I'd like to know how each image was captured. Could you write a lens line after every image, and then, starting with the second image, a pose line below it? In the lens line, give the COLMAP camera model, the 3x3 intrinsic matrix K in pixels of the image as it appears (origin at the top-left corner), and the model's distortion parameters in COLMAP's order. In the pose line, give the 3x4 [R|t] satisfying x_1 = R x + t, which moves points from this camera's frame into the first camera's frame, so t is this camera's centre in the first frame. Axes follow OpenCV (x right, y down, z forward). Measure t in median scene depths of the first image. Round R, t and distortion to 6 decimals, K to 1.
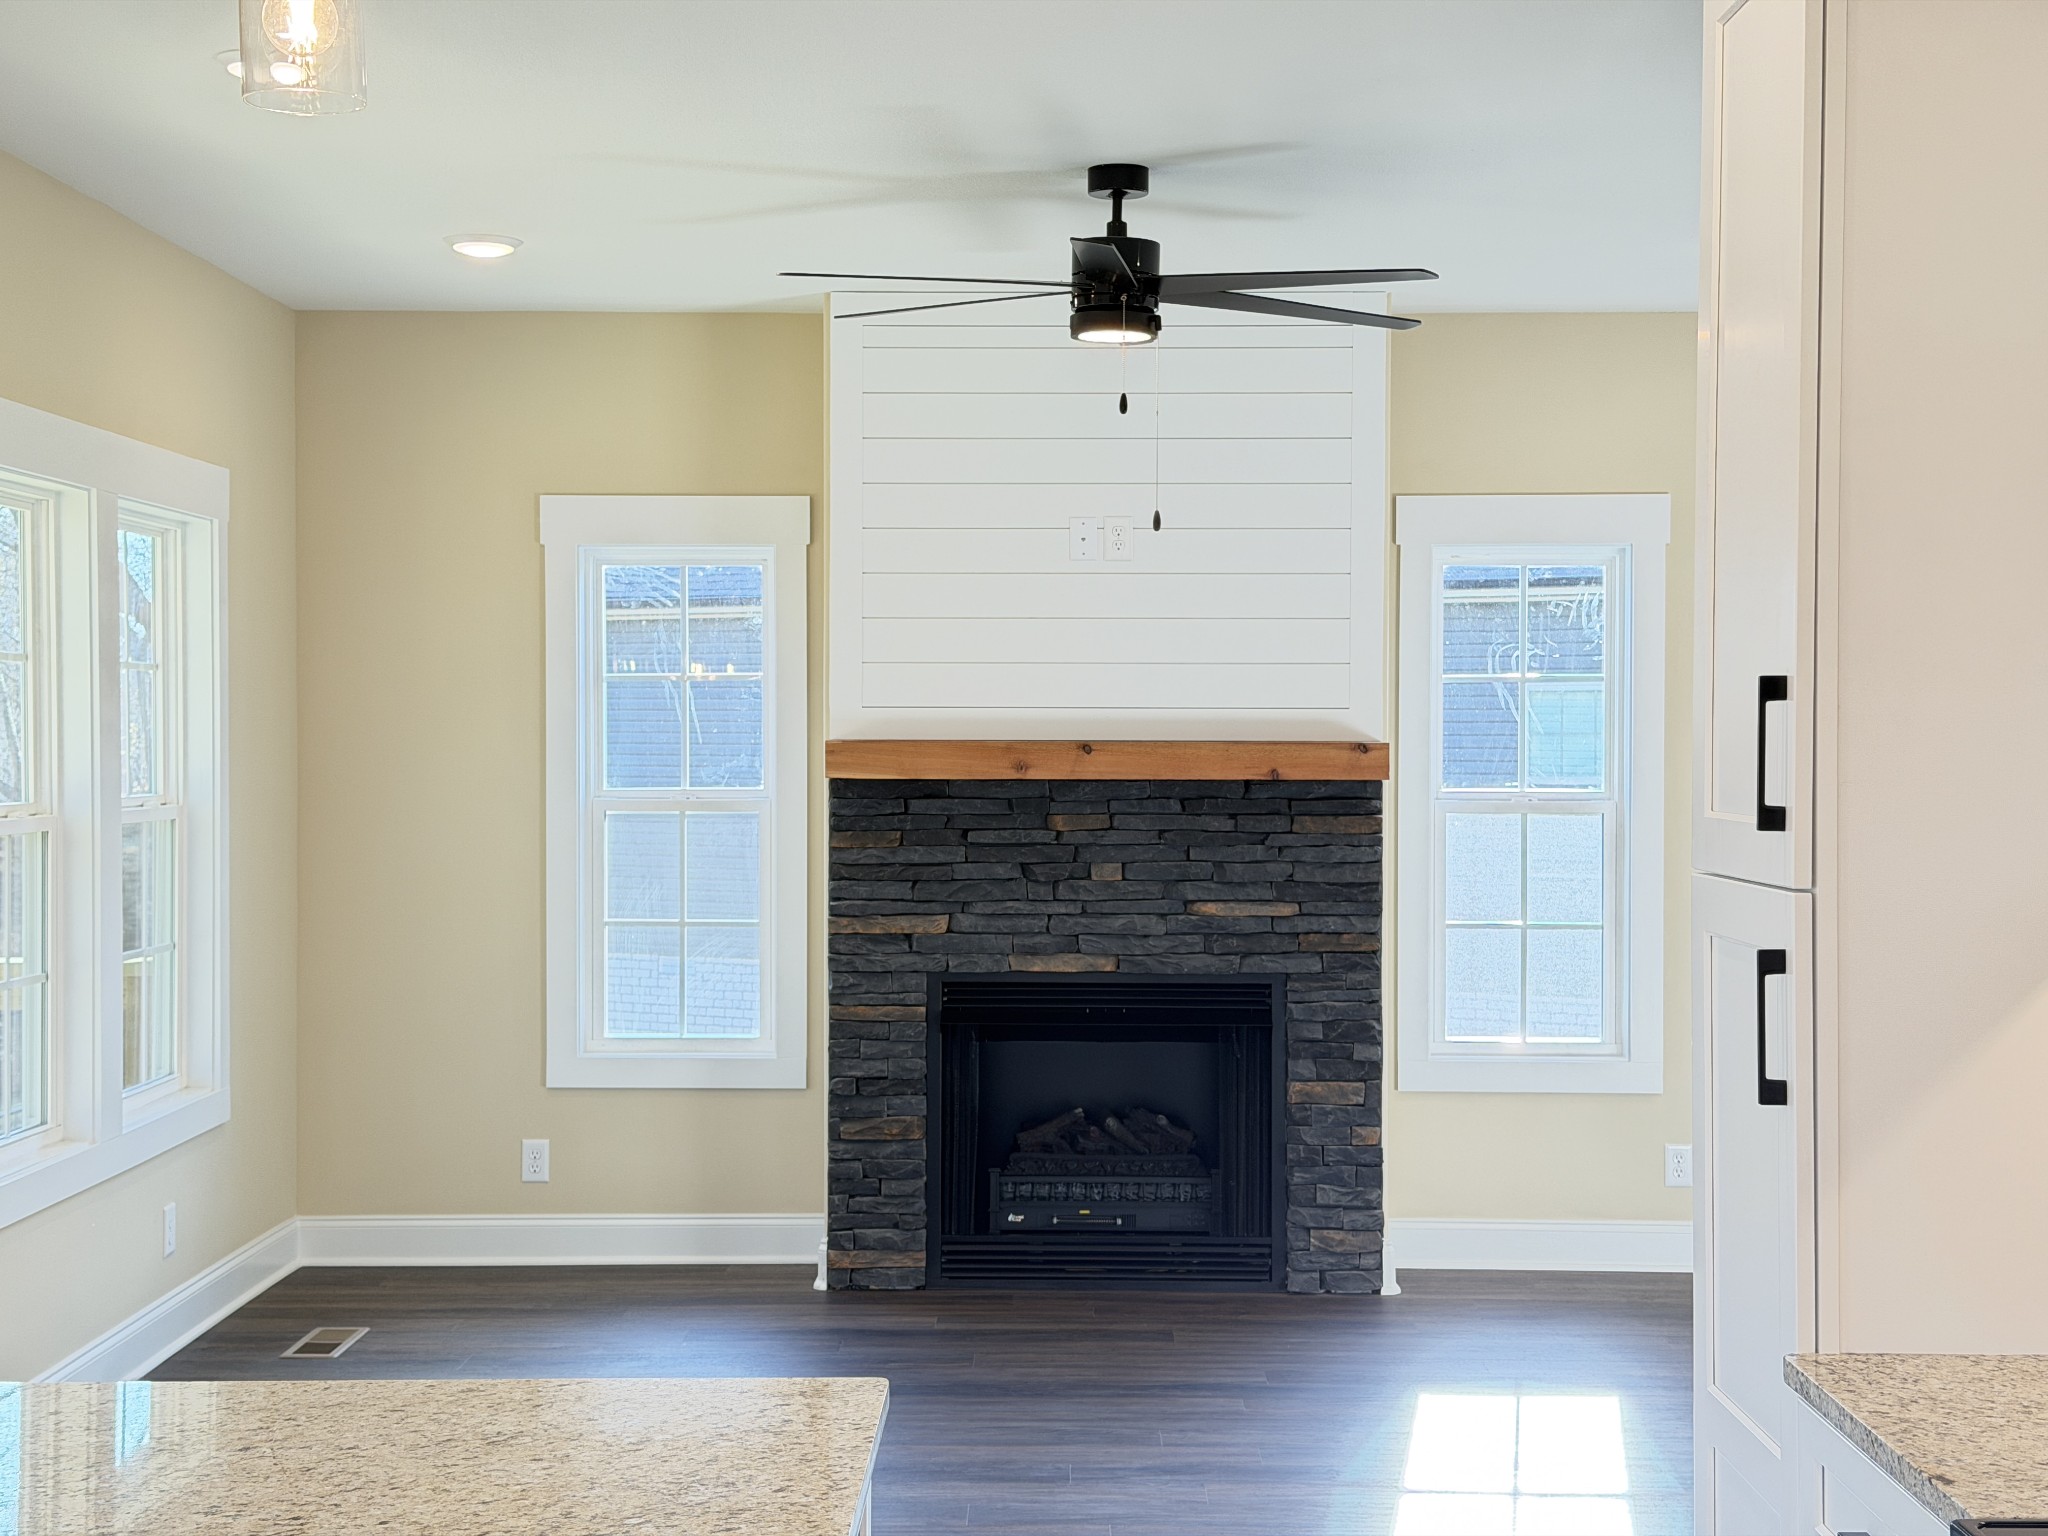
lens RADIAL K [[2656.2, 0, 926.0], [0, 2656.2, 764.9], [0, 0, 1]] dist [0.092084, -0.024592]
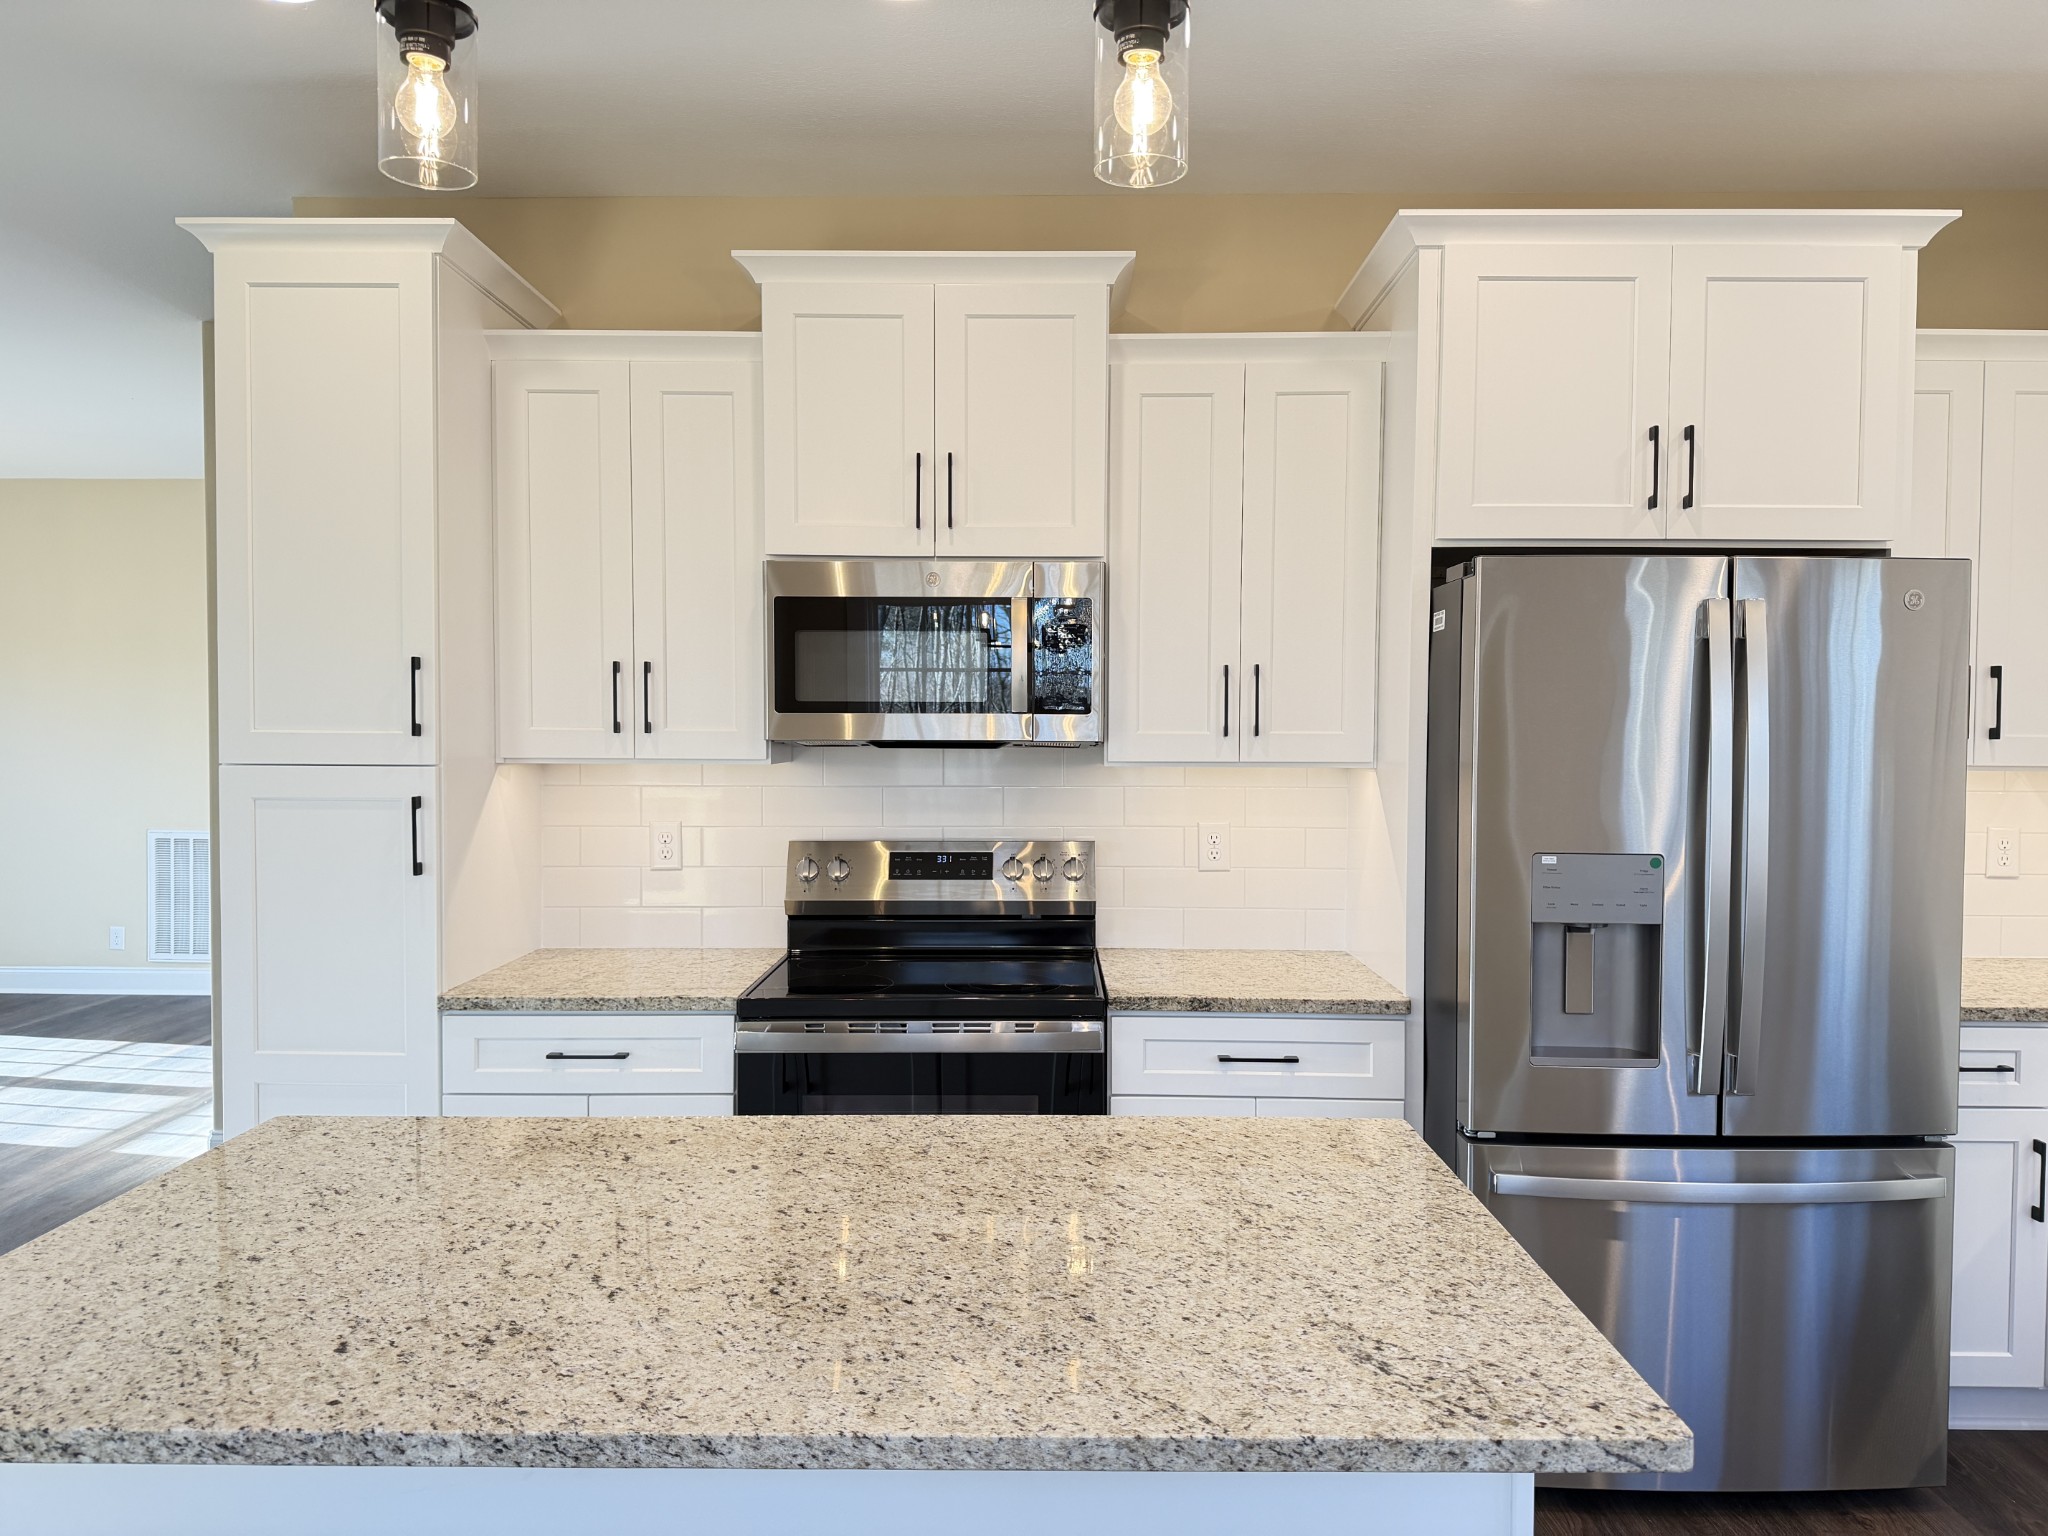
lens RADIAL K [[1428.8, 0, 998.8], [0, 1428.8, 769.4], [0, 0, 1]] dist [0.075913, -0.112275]
pose [[0.021137, -0.034161, 0.999193, -0.496364], [0.003816, 0.999412, 0.034088, 0.009556], [-0.999769, 0.003093, 0.021255, 0.368592]]
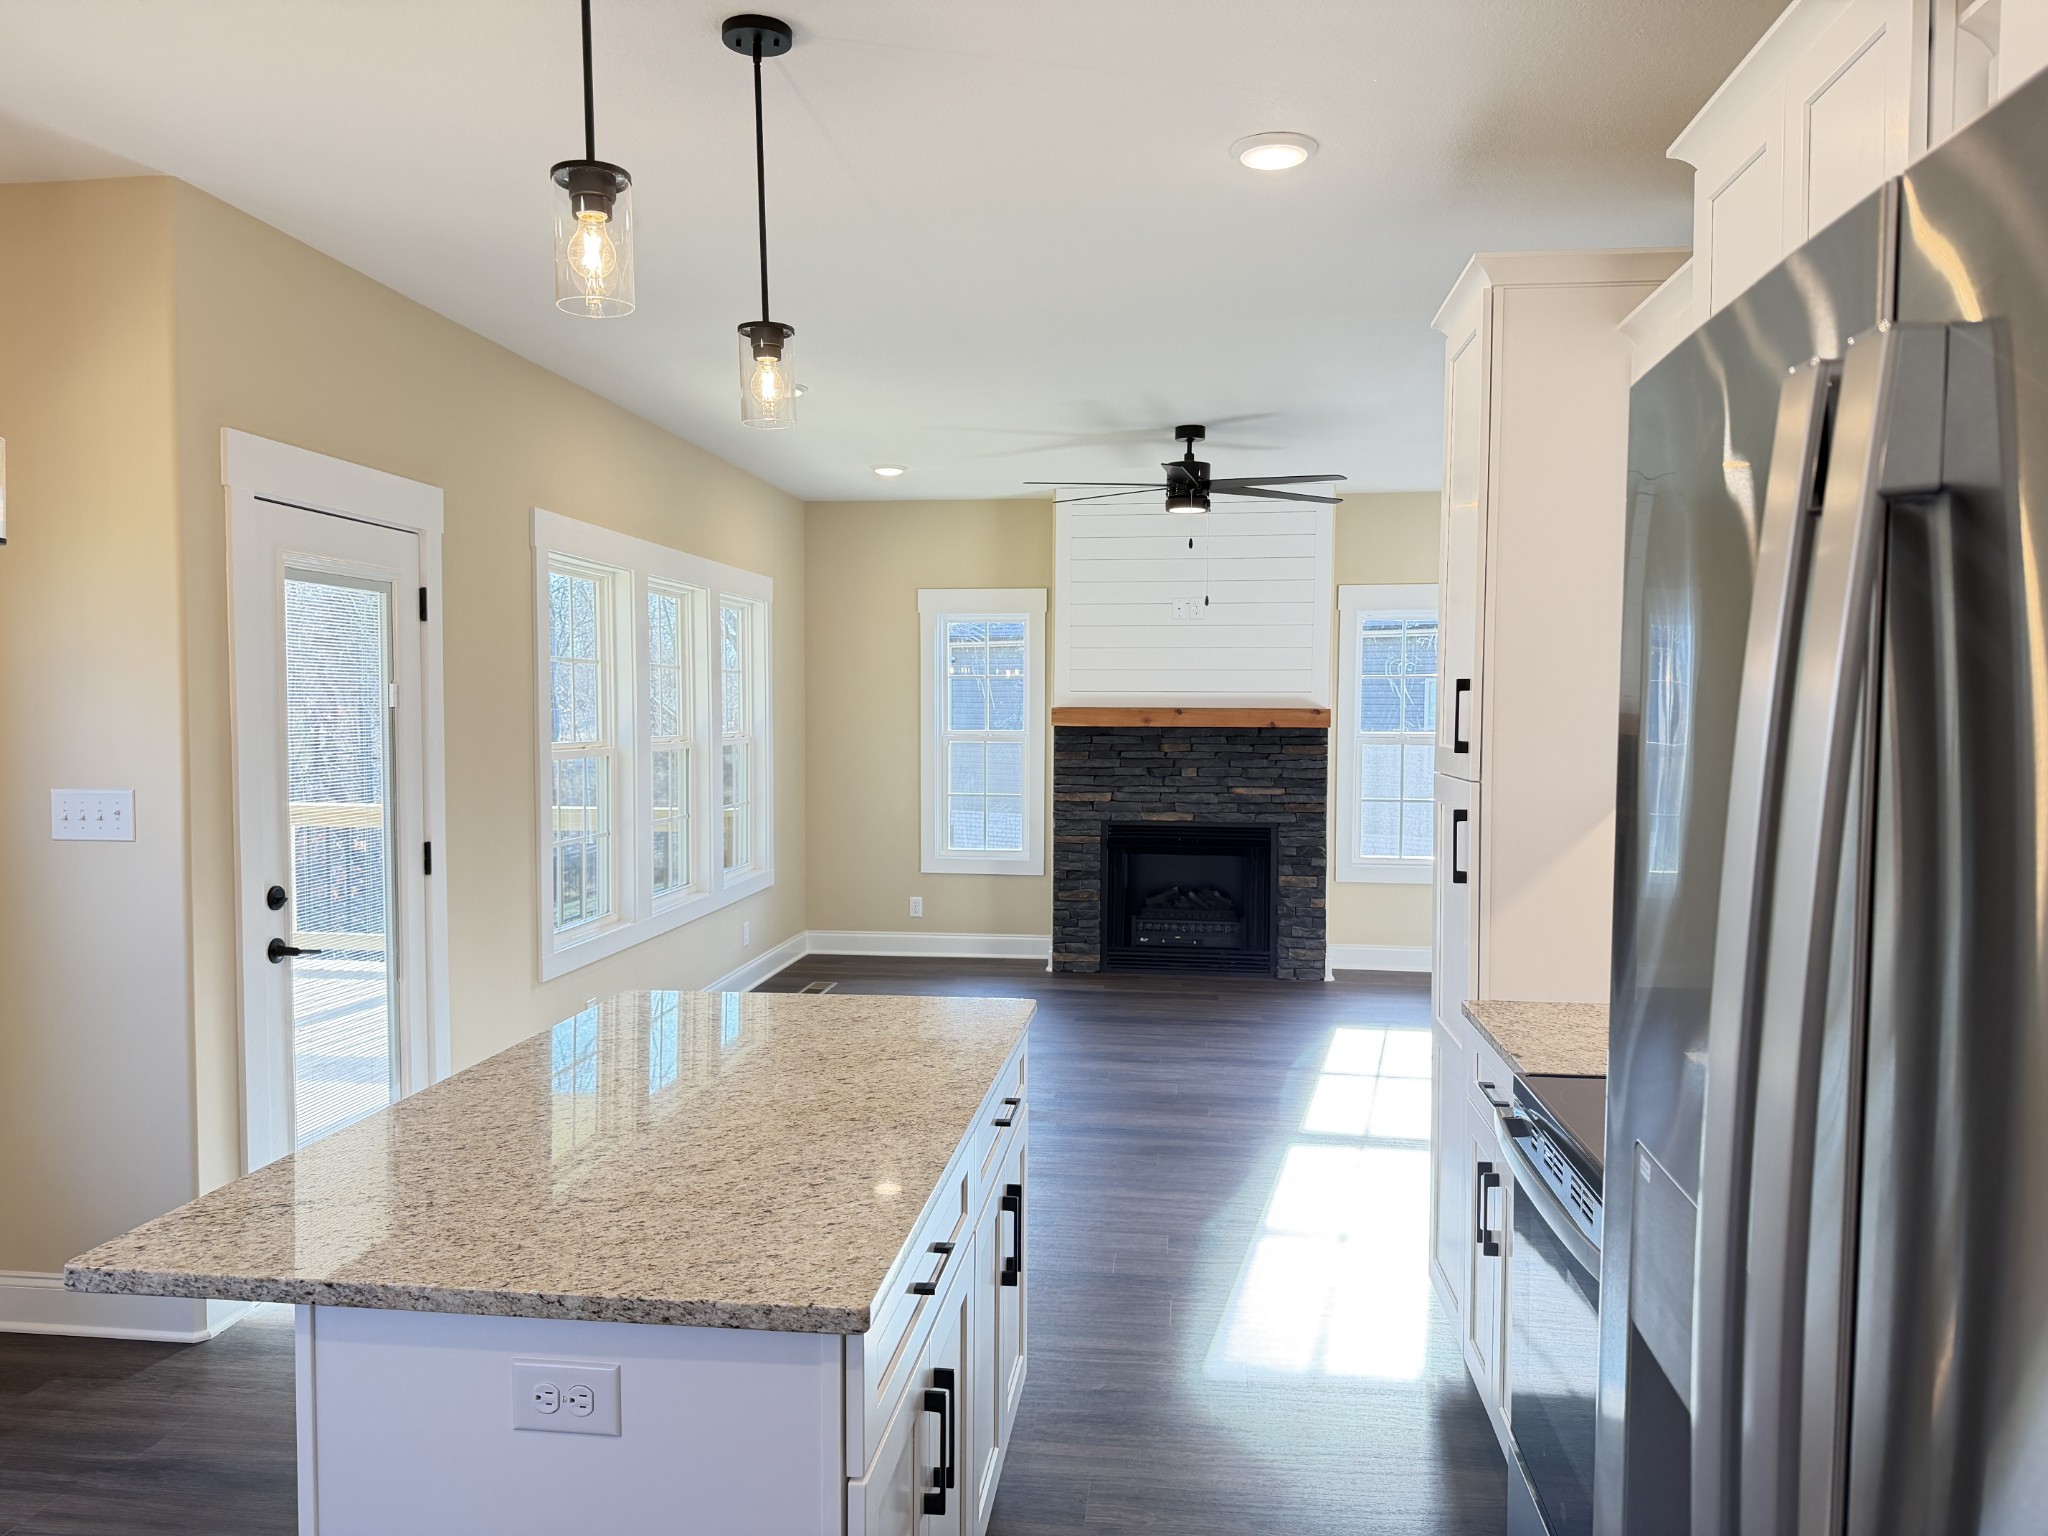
lens RADIAL K [[1427.6, 0, 1024.0], [0, 1427.6, 768.0], [0, 0, 1]] dist [0.090600, -0.109414]
pose [[0.992574, 0.007632, -0.121406, 0.075248], [-0.003305, 0.999353, 0.035805, -0.001876], [0.121600, -0.035138, 0.991957, -0.104952]]
